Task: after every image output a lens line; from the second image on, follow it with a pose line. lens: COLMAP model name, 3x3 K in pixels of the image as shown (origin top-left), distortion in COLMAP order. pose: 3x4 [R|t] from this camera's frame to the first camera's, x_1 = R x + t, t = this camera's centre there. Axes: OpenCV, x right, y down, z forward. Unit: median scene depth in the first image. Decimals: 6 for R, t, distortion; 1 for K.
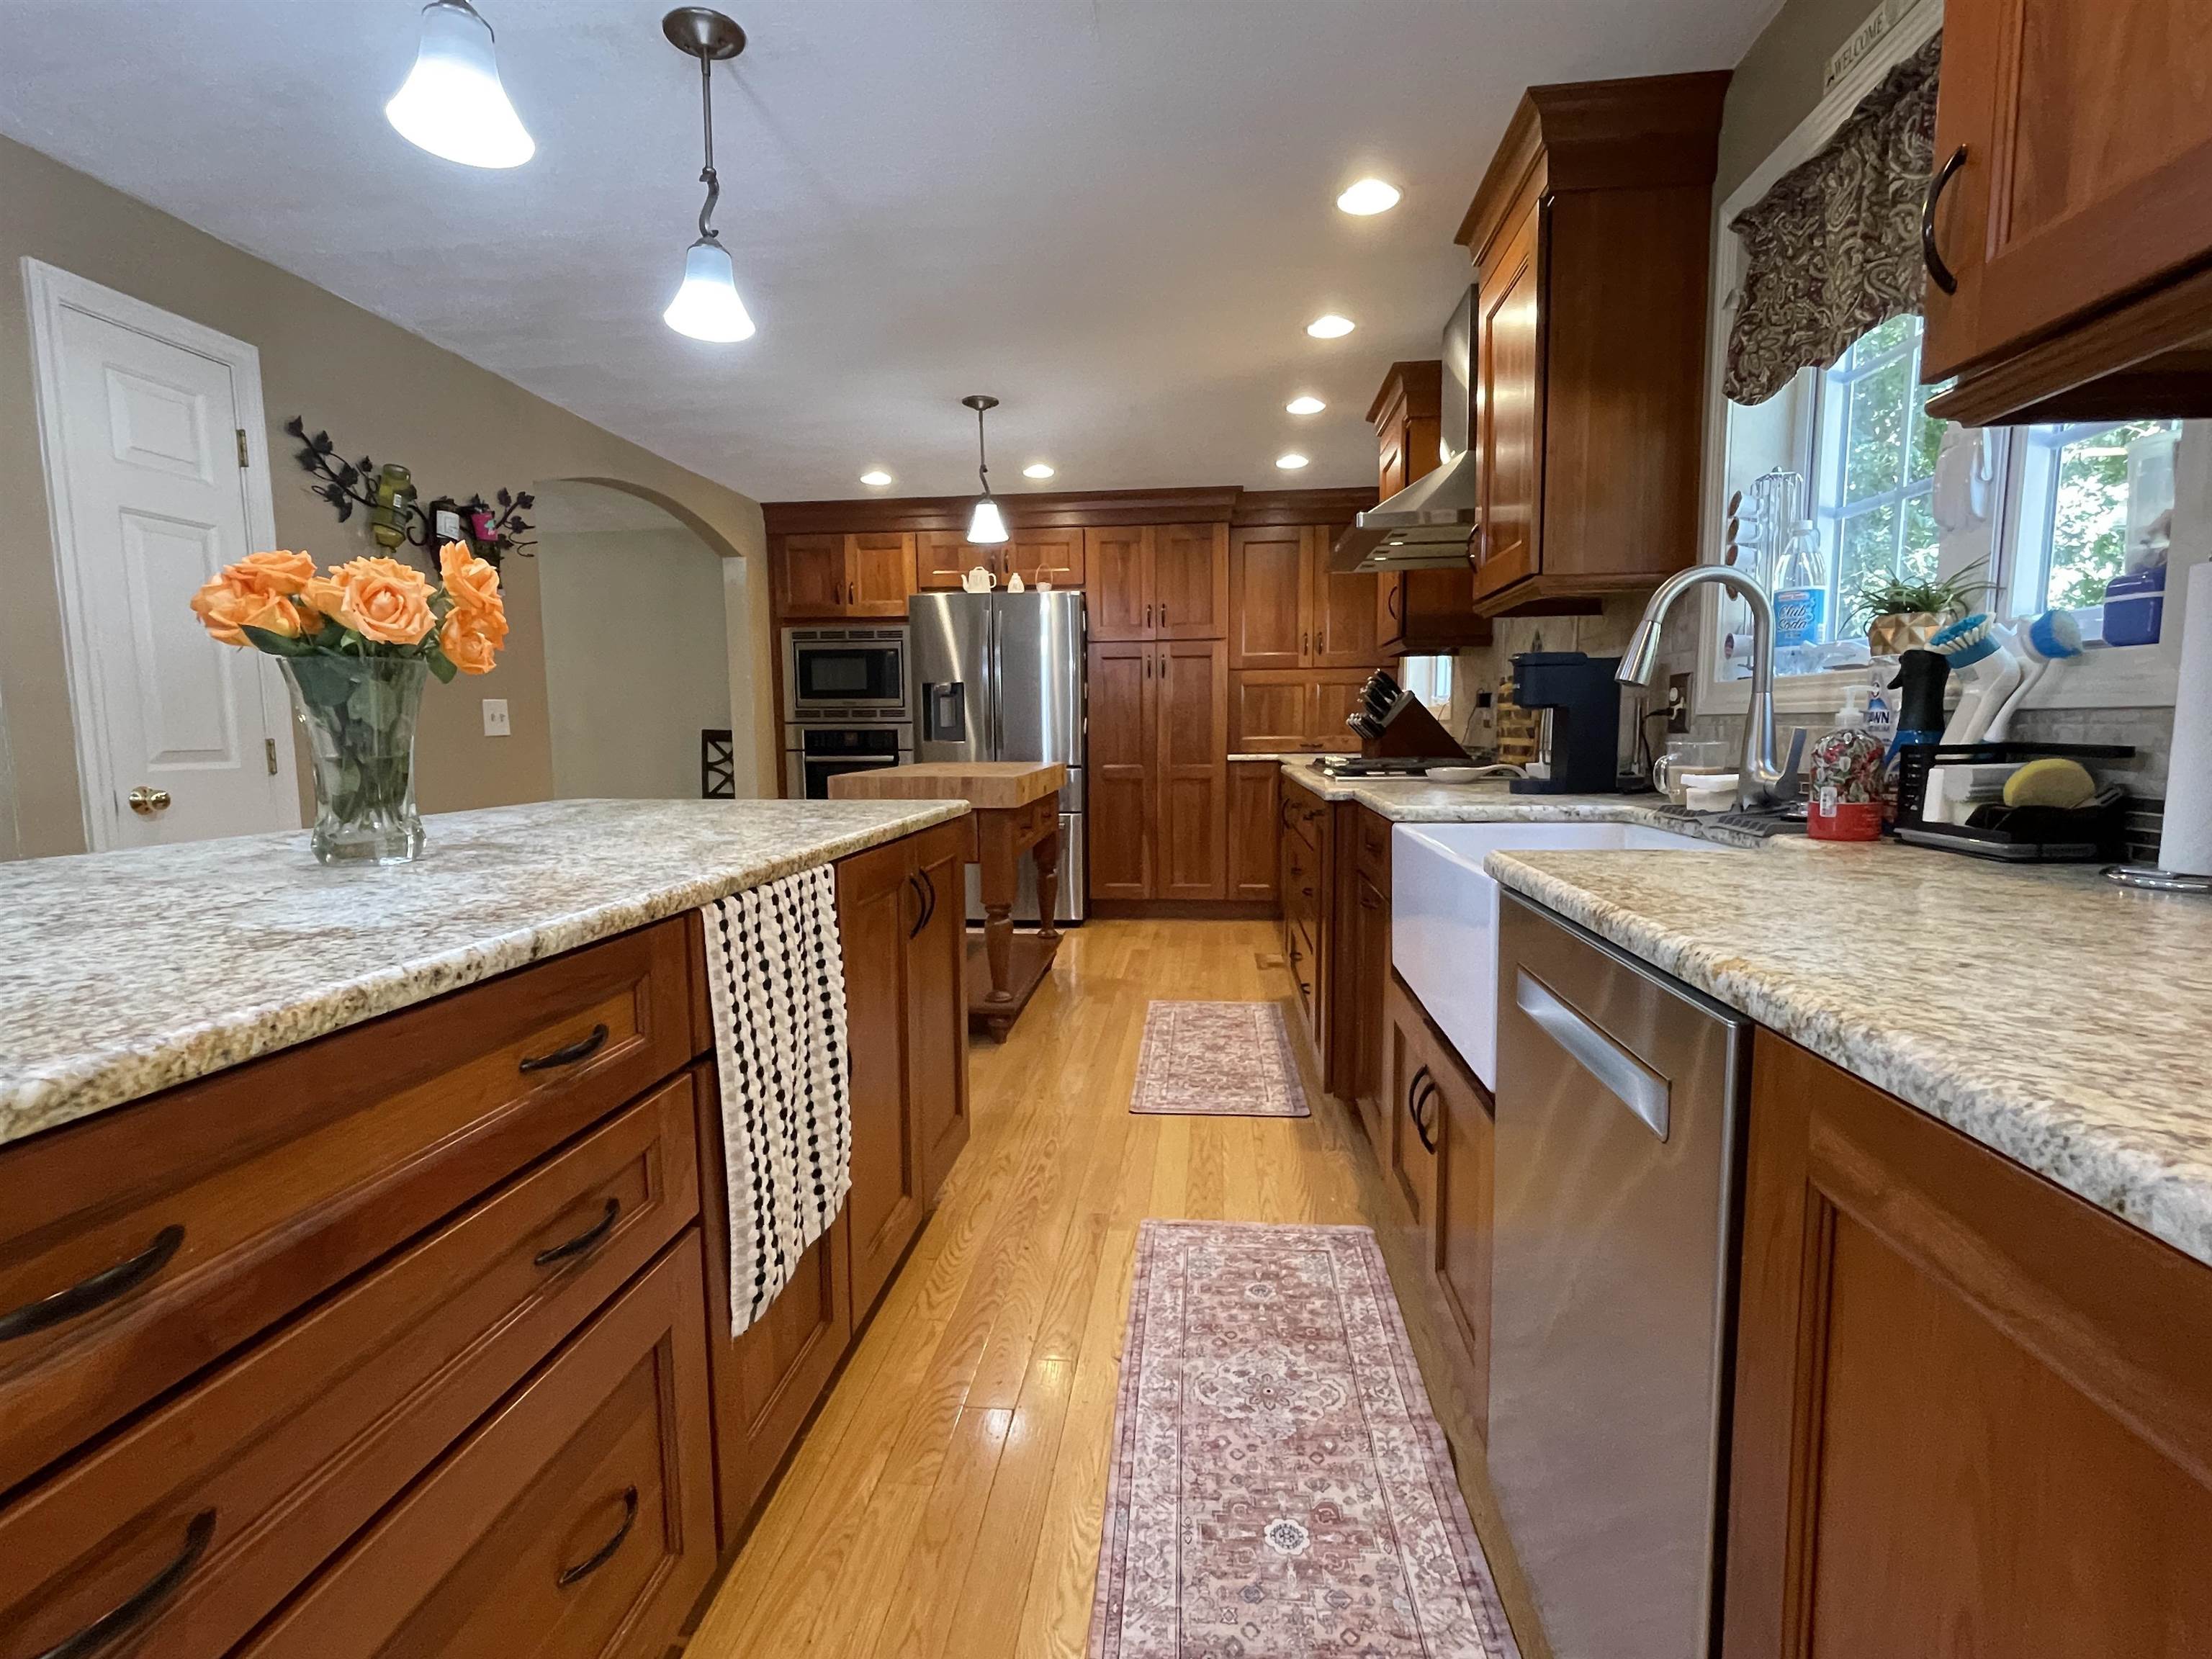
lens RADIAL K [[1078.6, 0, 1090.6], [0, 1078.6, 844.2], [0, 0, 1]] dist [-0.003727, 0.003369]
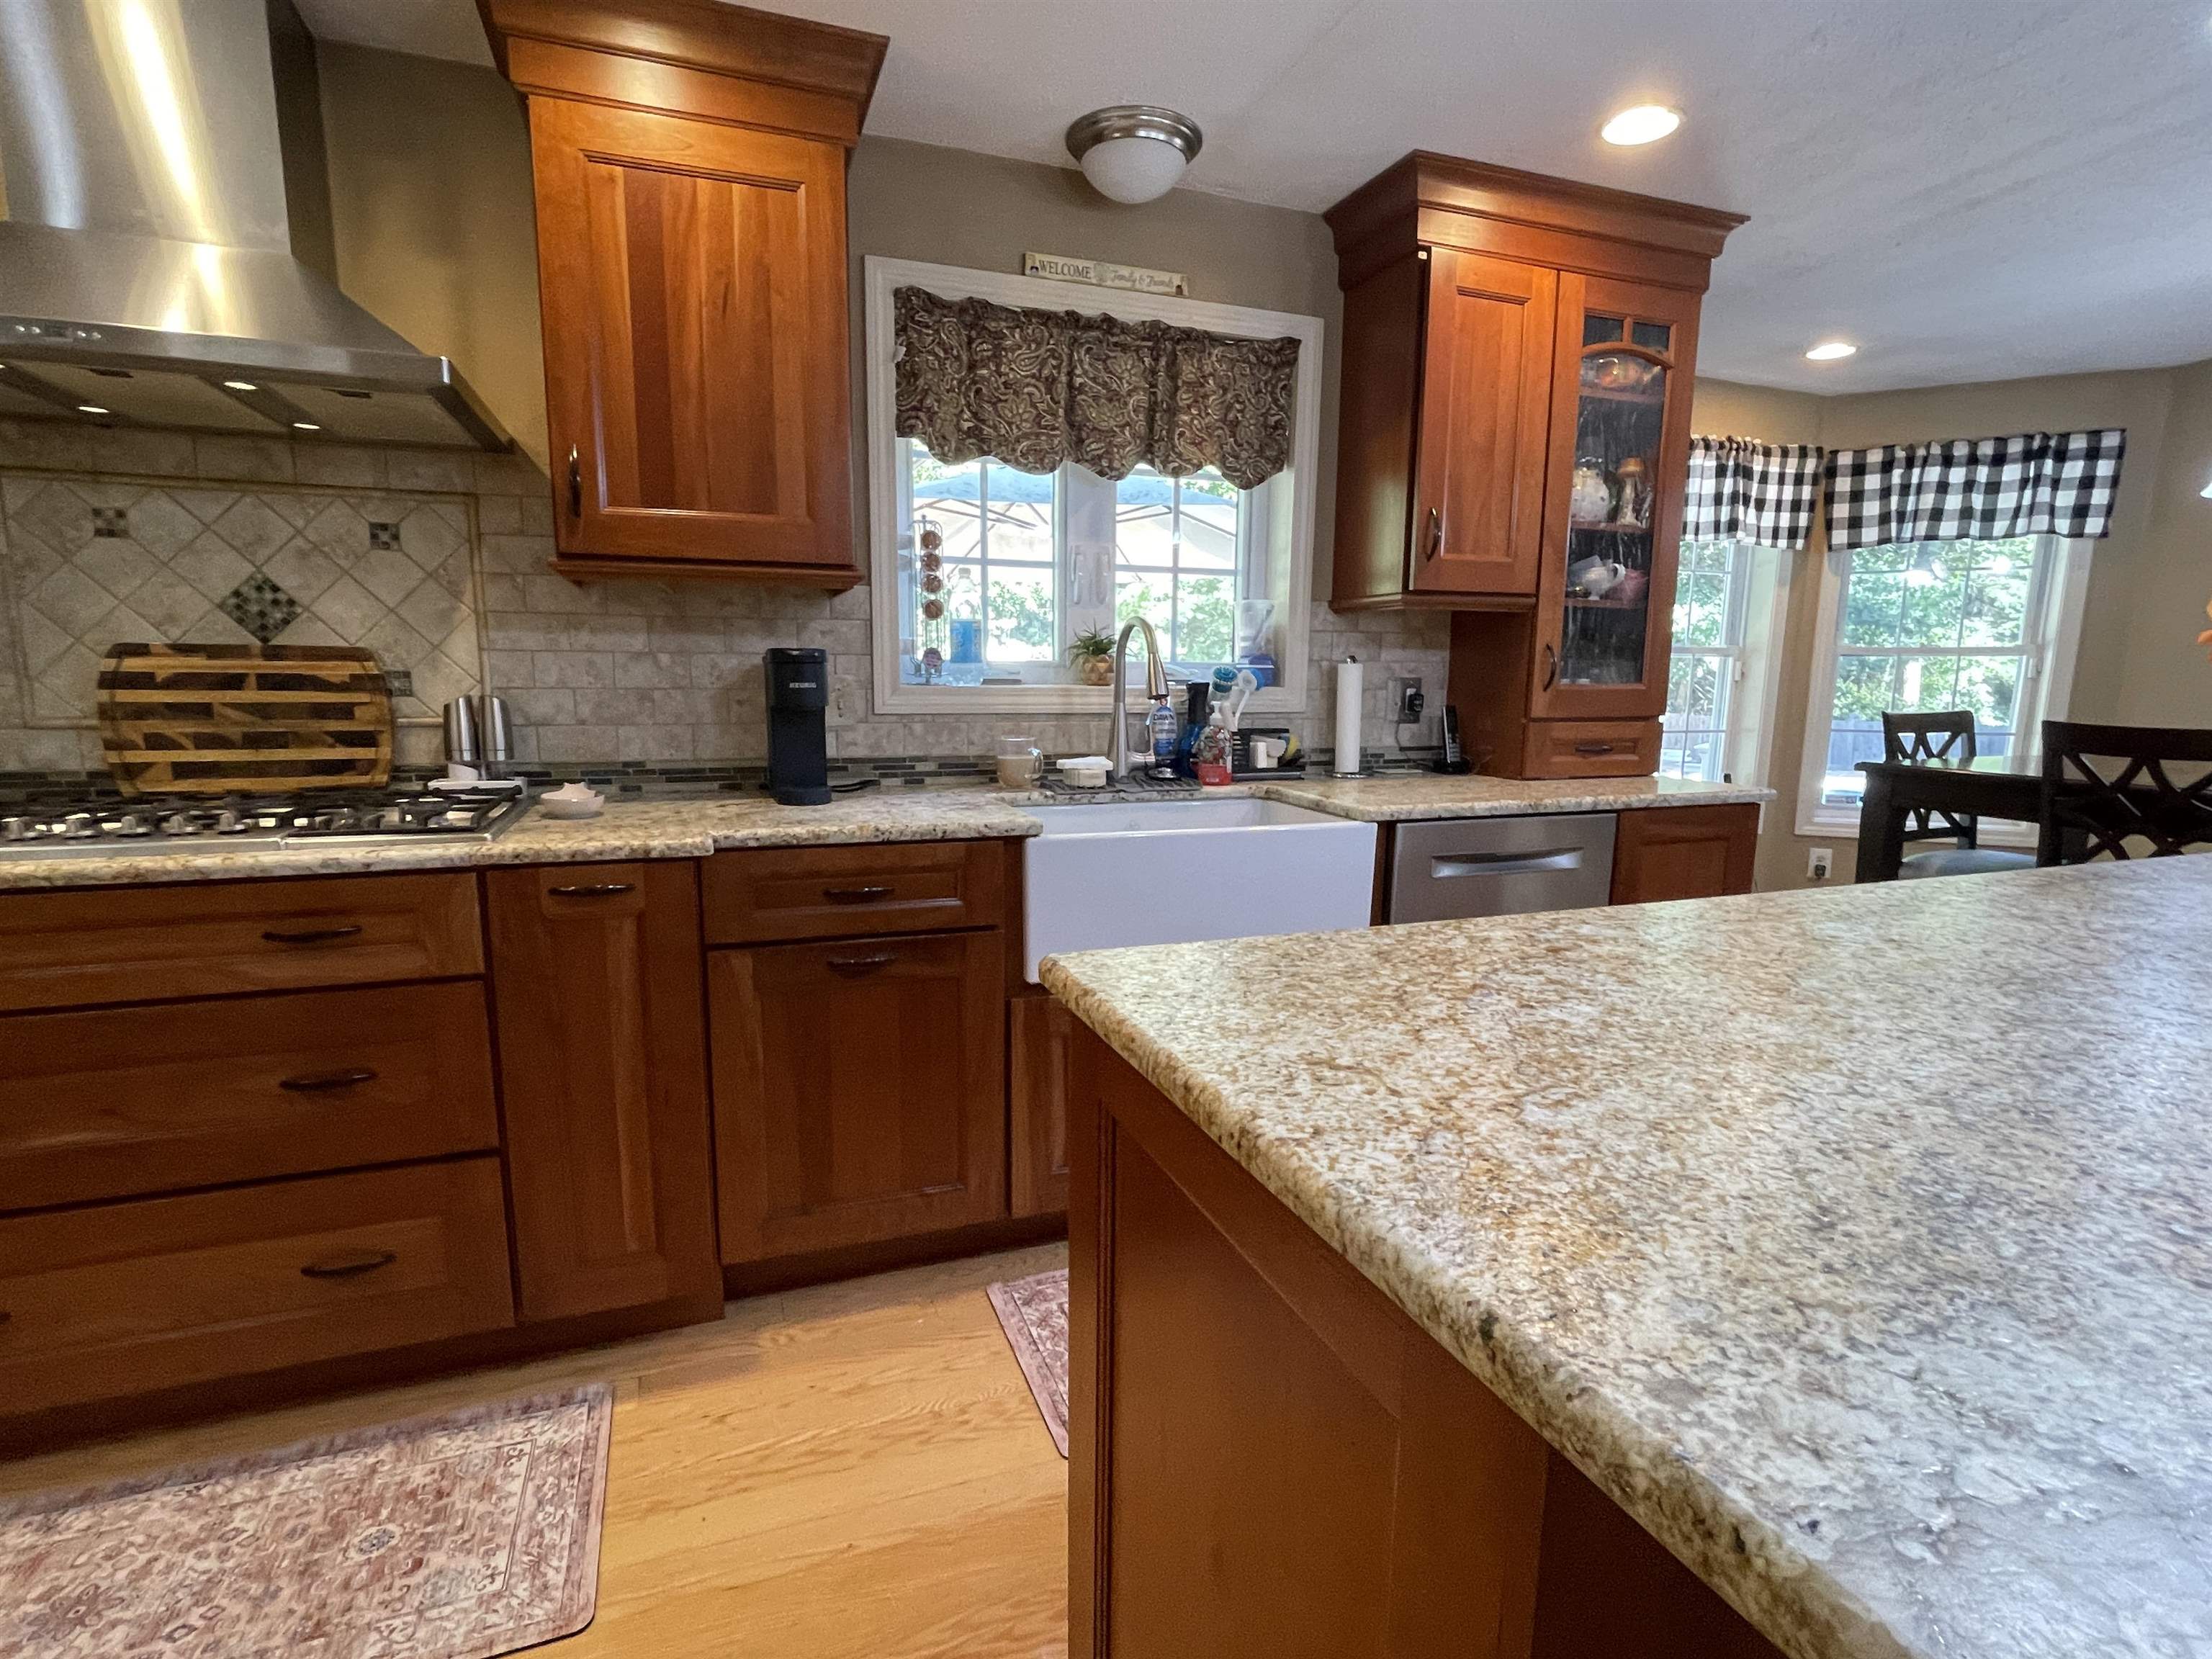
lens RADIAL K [[1078.6, 0, 1089.4], [0, 1078.6, 848.8], [0, 0, 1]] dist [-0.003727, 0.003369]
pose [[-0.448696, -0.139371, 0.882750, -0.609802], [0.092140, 0.975286, 0.200815, -0.205845], [-0.888922, 0.171442, -0.424765, 1.431841]]
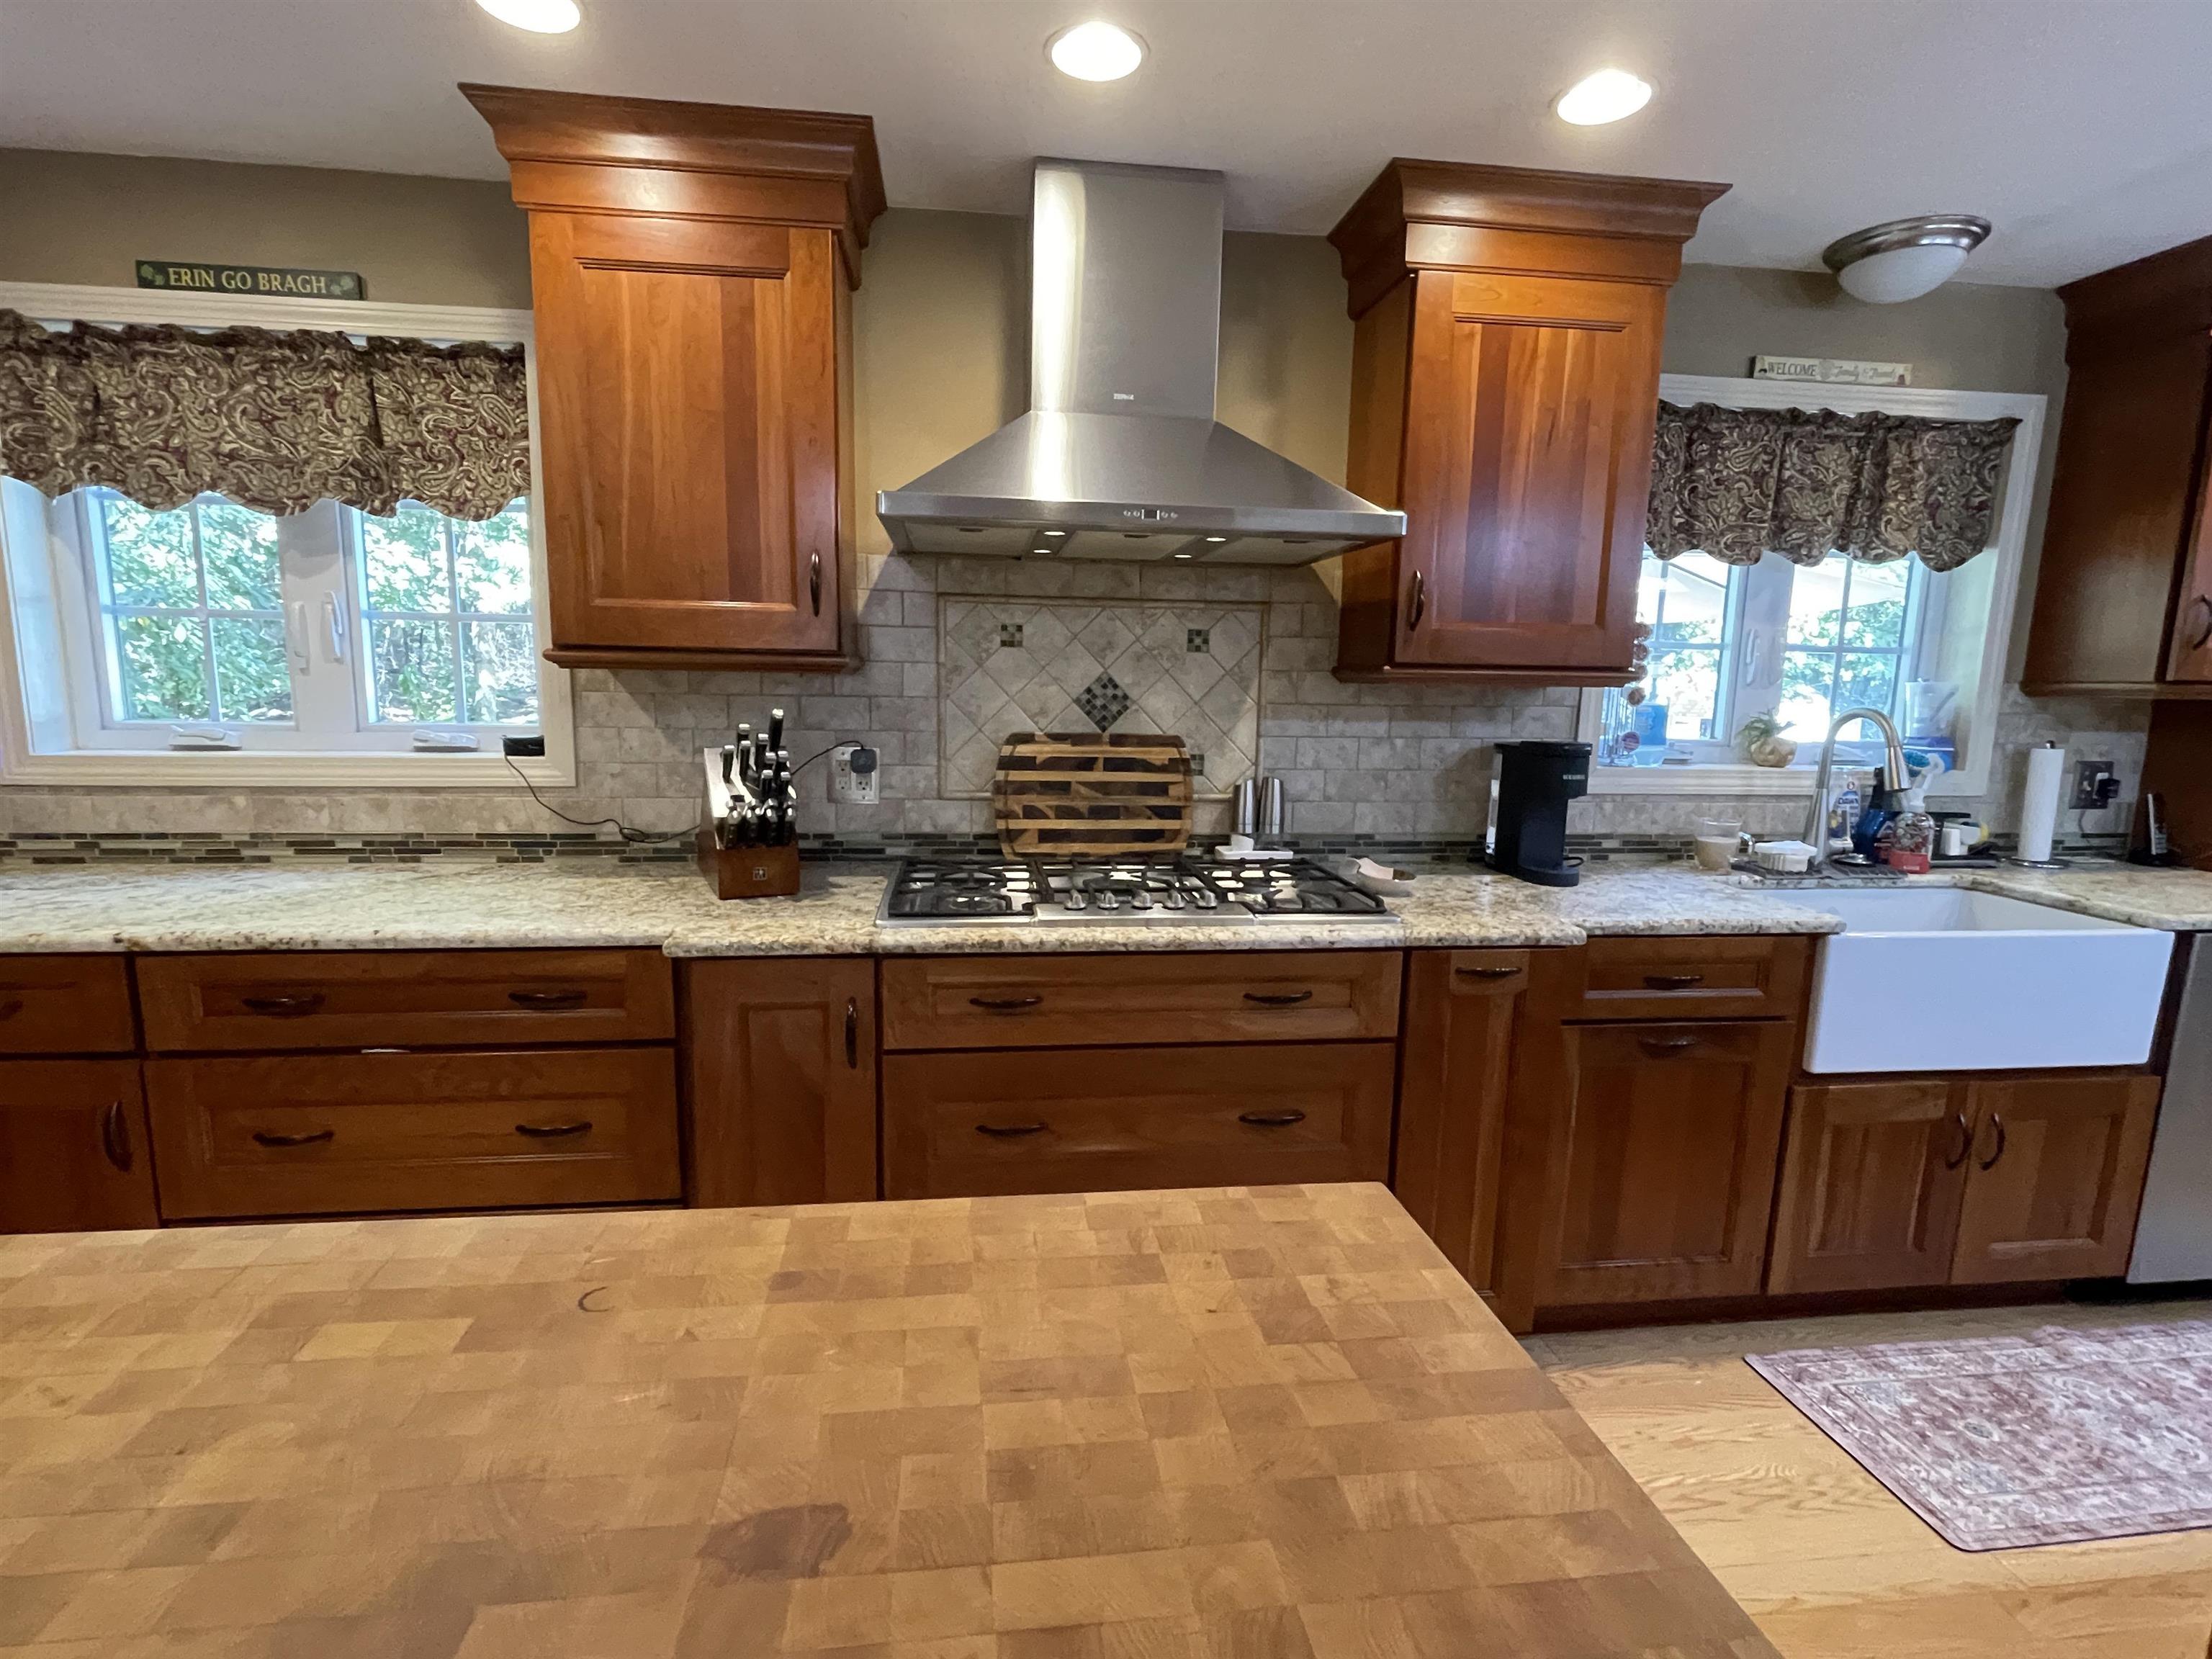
lens RADIAL K [[1078.6, 0, 1092.6], [0, 1078.6, 847.4], [0, 0, 1]] dist [-0.003727, 0.003369]
pose [[-0.233341, -0.145676, 0.961421, -0.524540], [0.090035, 0.981231, 0.170529, -0.344916], [-0.968218, 0.126353, -0.215845, 1.959237]]
